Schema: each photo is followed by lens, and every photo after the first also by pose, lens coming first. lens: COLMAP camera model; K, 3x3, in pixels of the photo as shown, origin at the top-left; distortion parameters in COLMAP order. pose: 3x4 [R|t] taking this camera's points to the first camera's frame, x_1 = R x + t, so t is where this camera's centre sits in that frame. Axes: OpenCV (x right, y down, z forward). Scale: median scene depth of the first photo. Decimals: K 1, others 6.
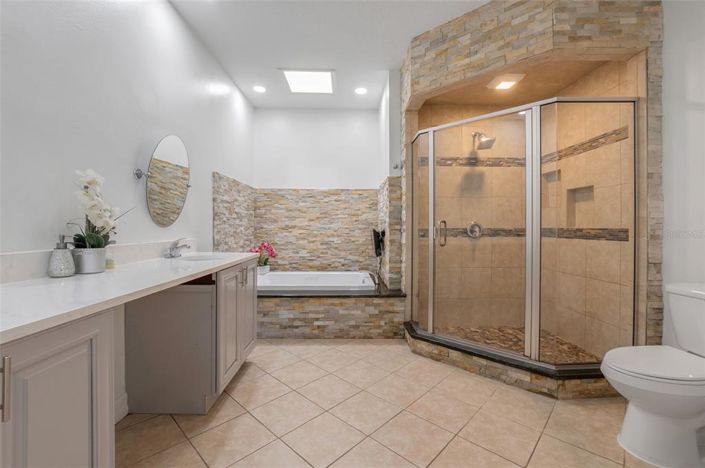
lens RADIAL K [[310.0, 0, 355.2], [0, 310.0, 230.9], [0, 0, 1]] dist [-0.000116, 0.000967]
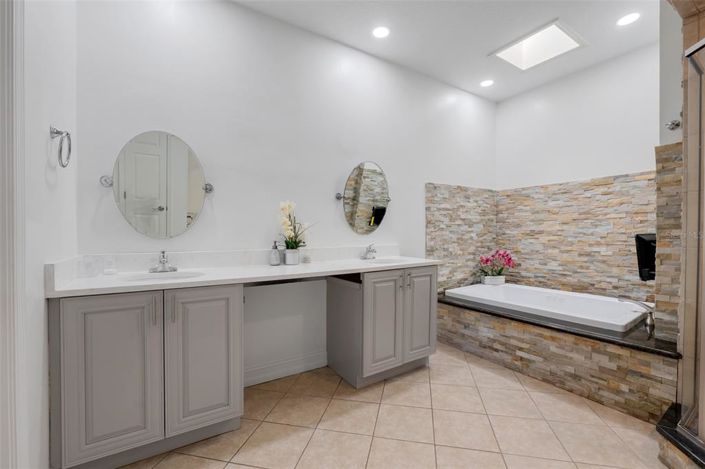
lens RADIAL K [[310.0, 0, 353.2], [0, 310.0, 238.1], [0, 0, 1]] dist [-0.000116, 0.000967]
pose [[0.518829, 0.006617, -0.854852, 0.322933], [0.001595, 0.999961, 0.008708, -0.007505], [0.854876, -0.005882, 0.518799, 0.210869]]
